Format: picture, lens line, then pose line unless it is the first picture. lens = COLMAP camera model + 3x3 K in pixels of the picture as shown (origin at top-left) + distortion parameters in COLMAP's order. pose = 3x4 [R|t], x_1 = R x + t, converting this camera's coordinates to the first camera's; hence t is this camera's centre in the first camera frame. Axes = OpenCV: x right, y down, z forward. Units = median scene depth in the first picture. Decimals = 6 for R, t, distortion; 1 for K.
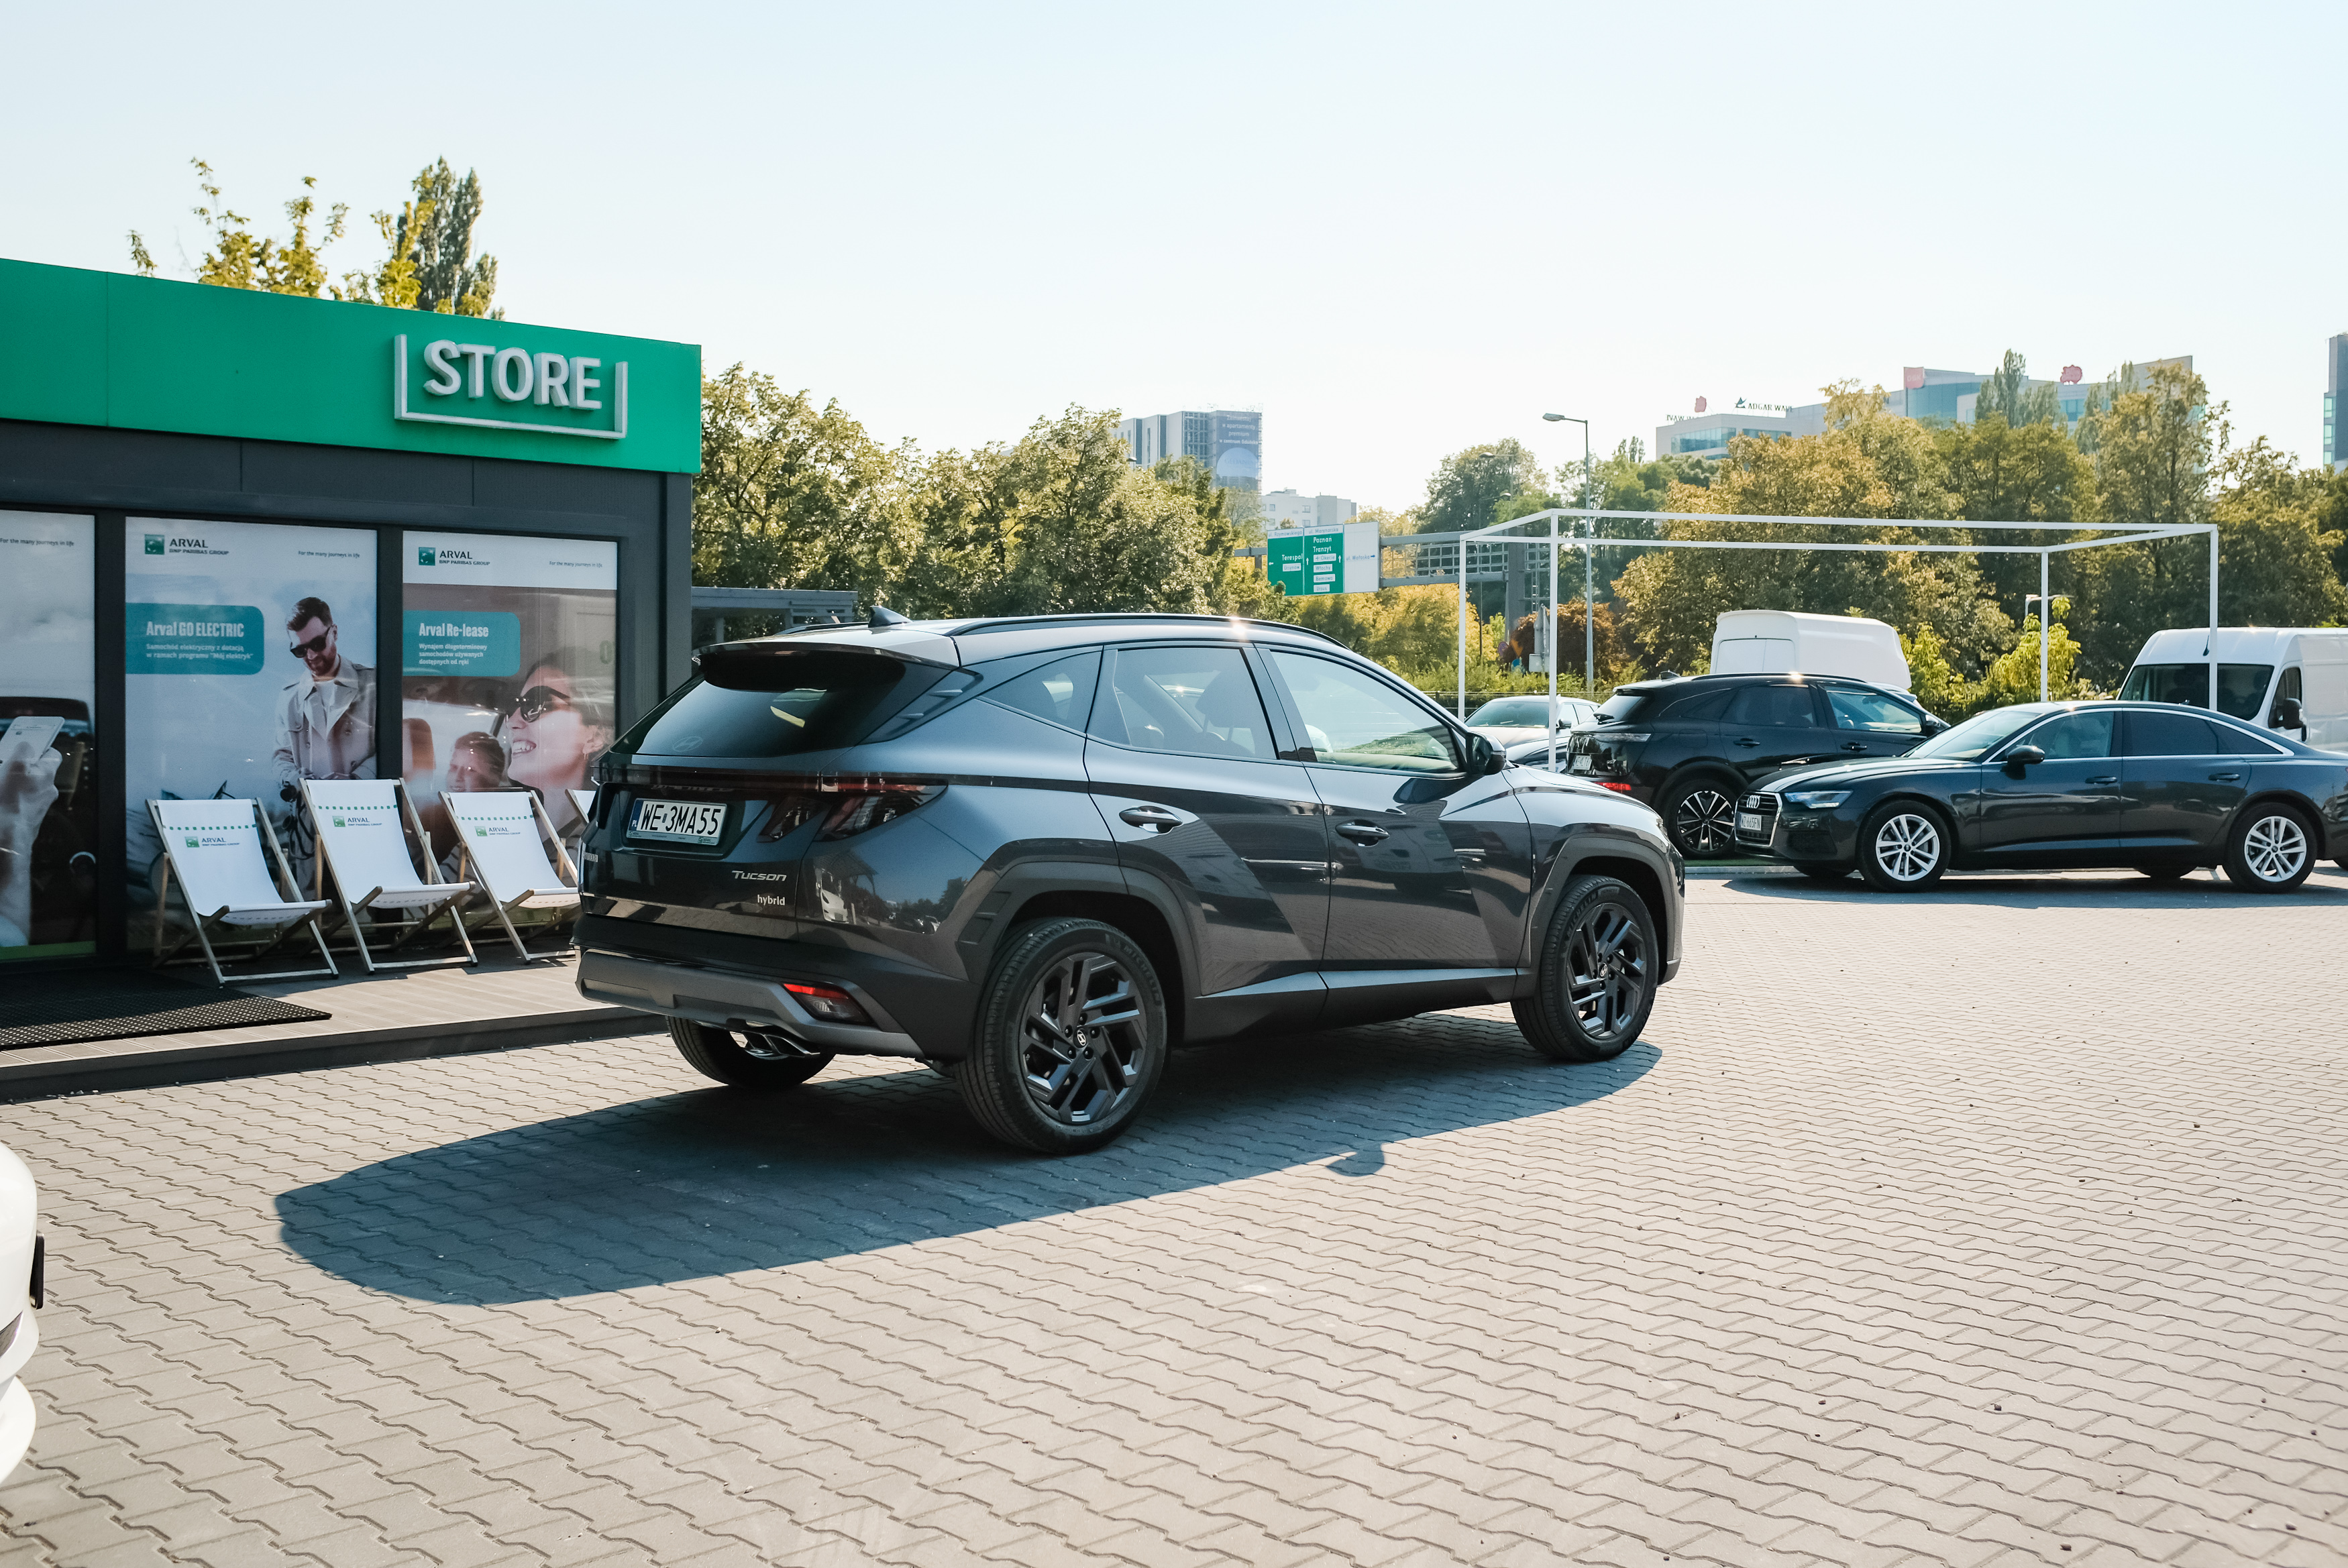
lens RADIAL K [[2357.8, 0, 1172.5], [0, 2357.8, 772.3], [0, 0, 1]] dist [-0.056969, 0.000000]
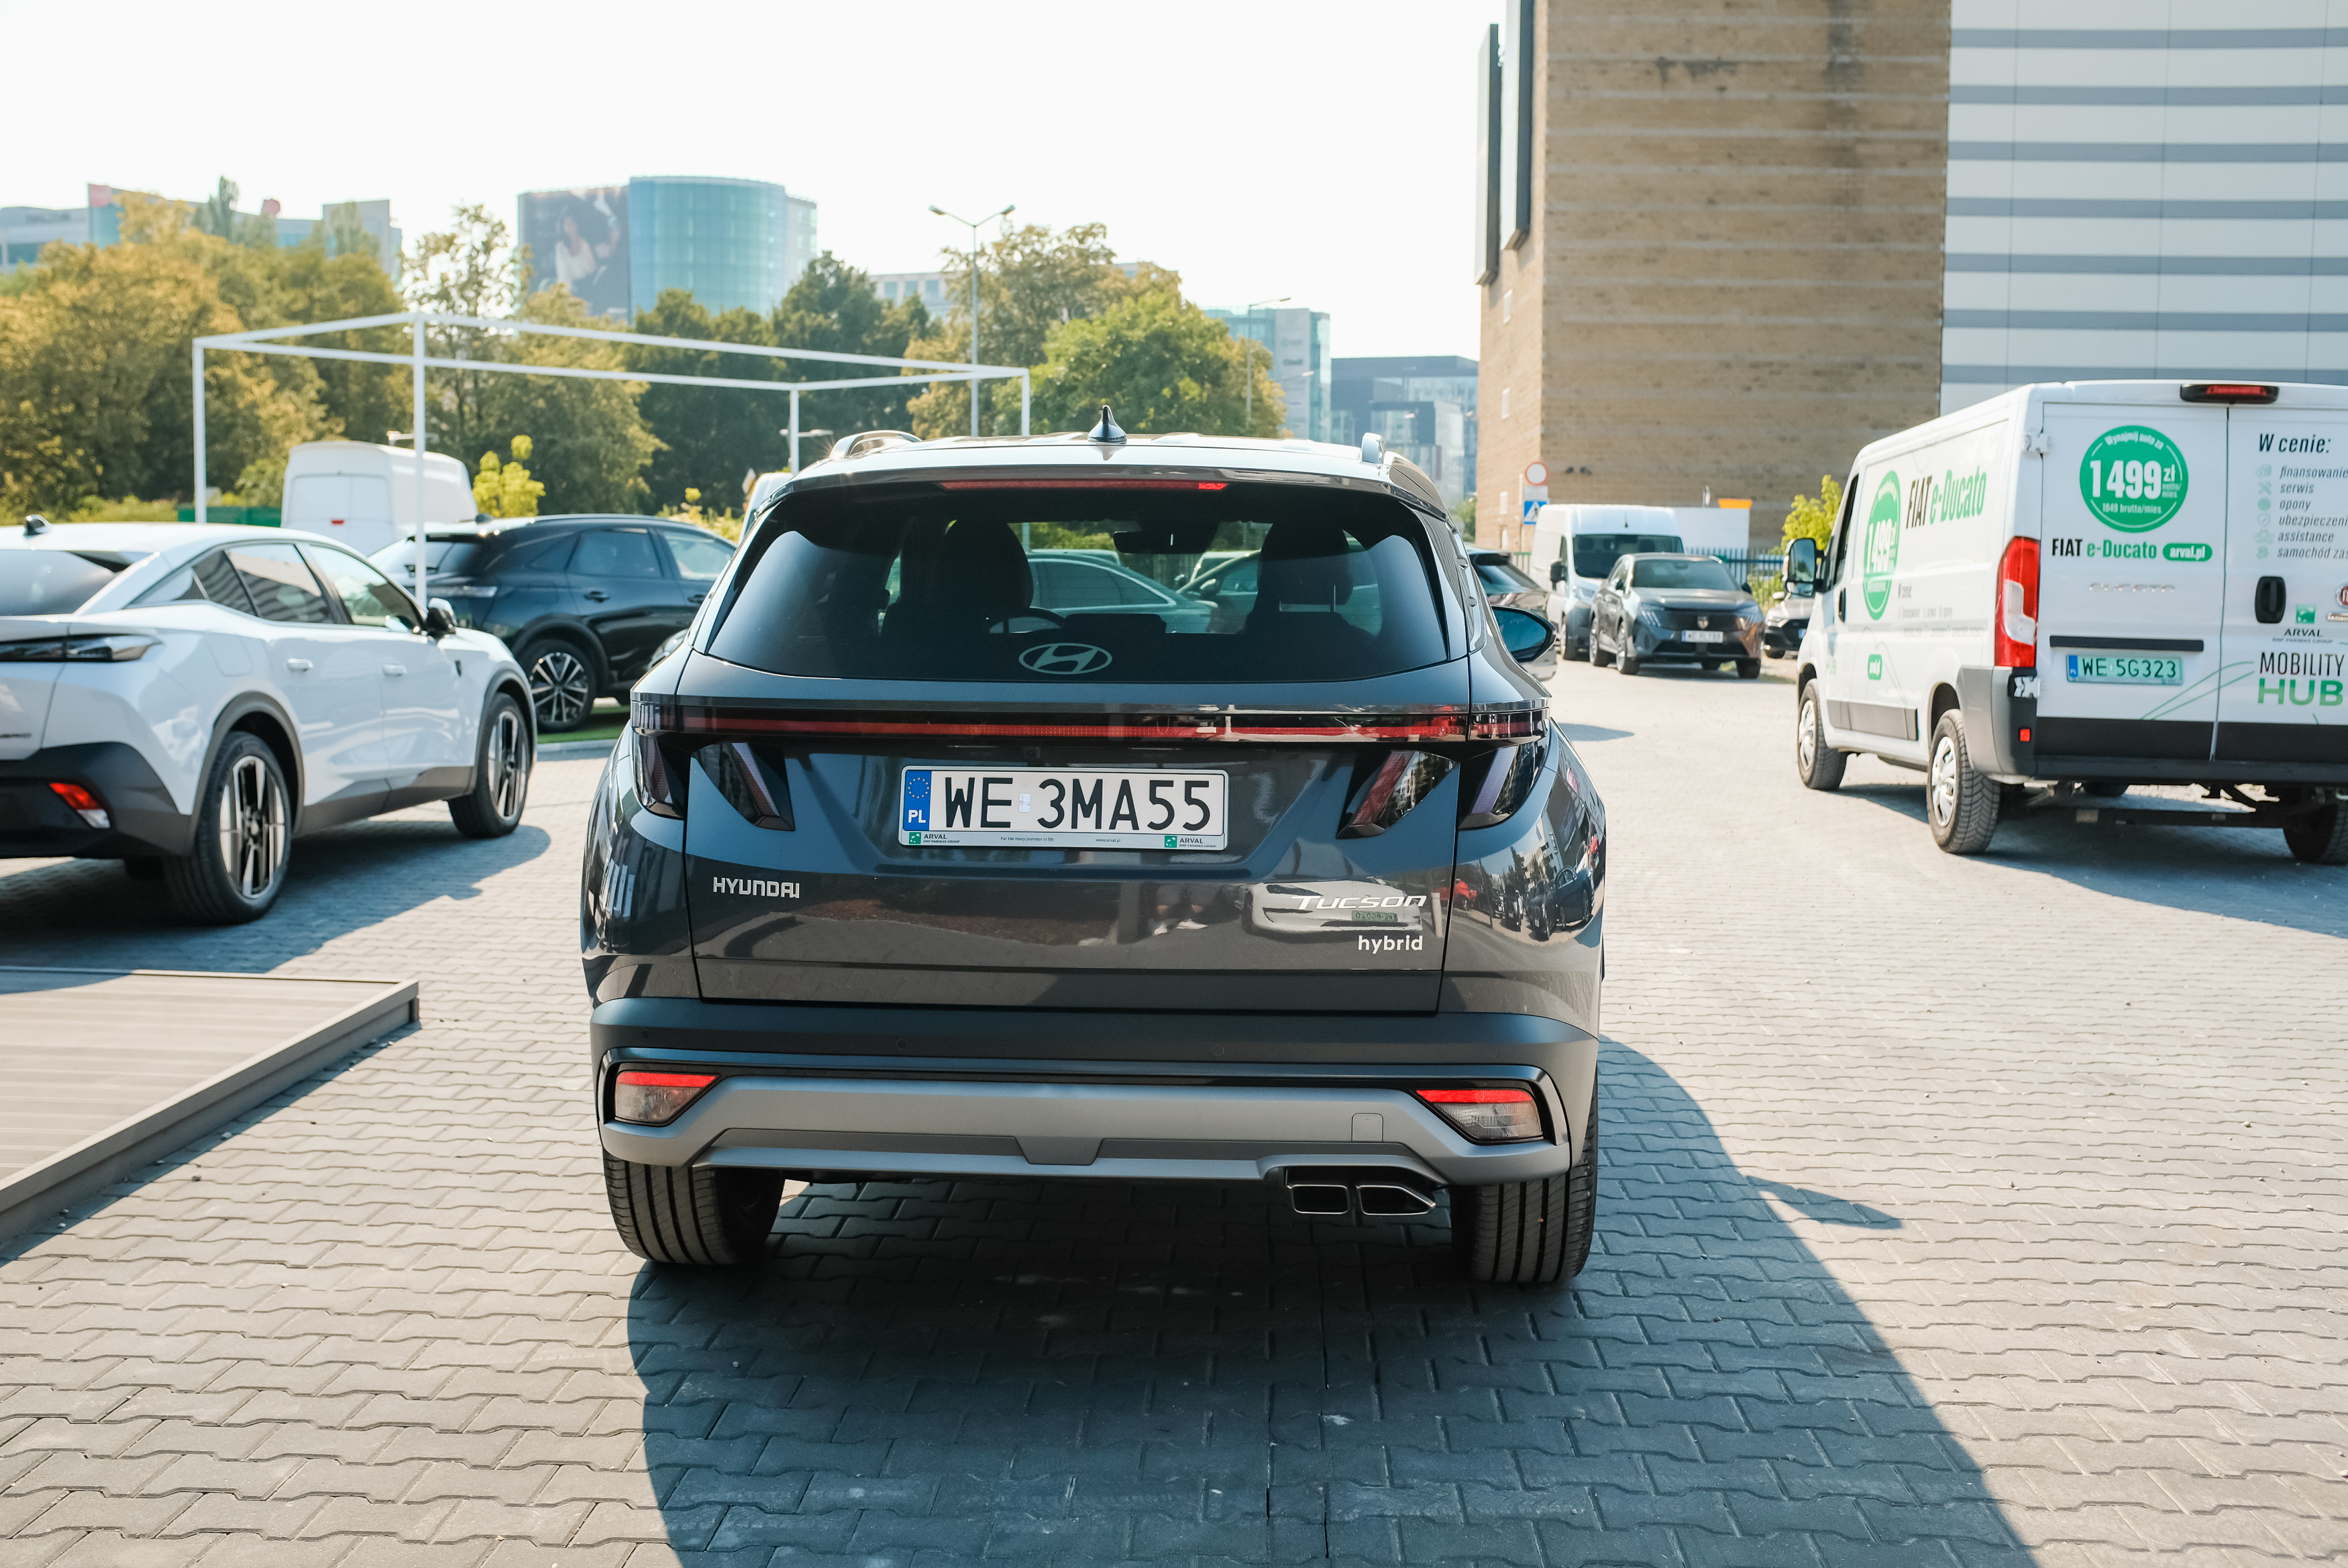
lens RADIAL K [[2357.8, 0, 1172.8], [0, 2357.8, 781.5], [0, 0, 1]] dist [-0.056969, 0.000000]
pose [[0.737432, -0.060812, 0.672678, -0.100807], [0.011830, 0.996949, 0.077158, -0.004725], [-0.675317, -0.048940, 0.735902, 0.110345]]
